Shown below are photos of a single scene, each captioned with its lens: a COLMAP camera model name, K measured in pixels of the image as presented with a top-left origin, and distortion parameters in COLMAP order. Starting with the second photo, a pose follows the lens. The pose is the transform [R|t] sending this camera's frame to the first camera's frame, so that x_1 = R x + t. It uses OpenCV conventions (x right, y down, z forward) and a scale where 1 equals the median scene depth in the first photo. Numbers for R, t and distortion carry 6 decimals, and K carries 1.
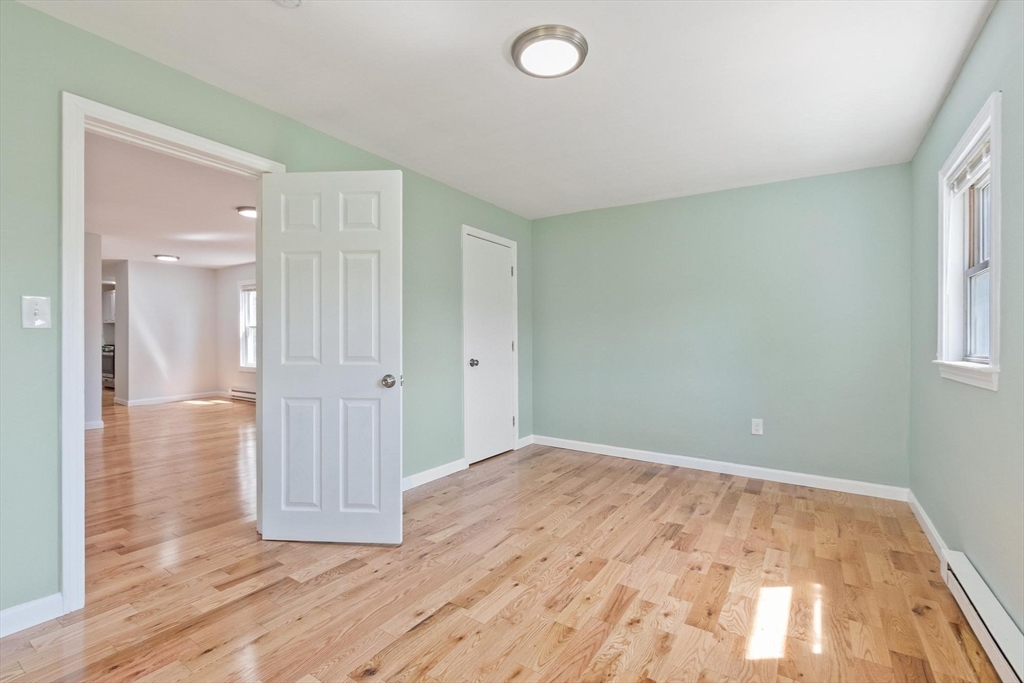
lens RADIAL K [[453.6, 0, 510.4], [0, 453.6, 342.8], [0, 0, 1]] dist [0.000702, -0.000064]
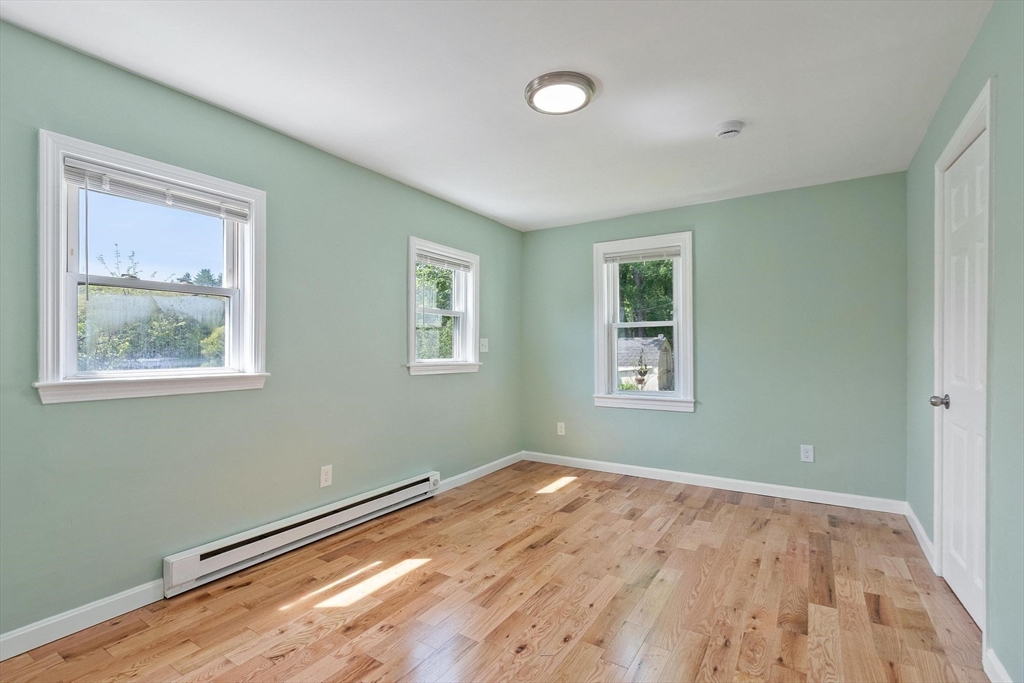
lens RADIAL K [[476.6, 0, 515.7], [0, 476.6, 344.8], [0, 0, 1]] dist [0.001336, -0.000010]
pose [[-0.999552, -0.004564, -0.029584, 0.219416], [-0.004610, 0.999988, 0.001495, -0.034099], [0.029577, 0.001631, -0.999561, 2.108877]]
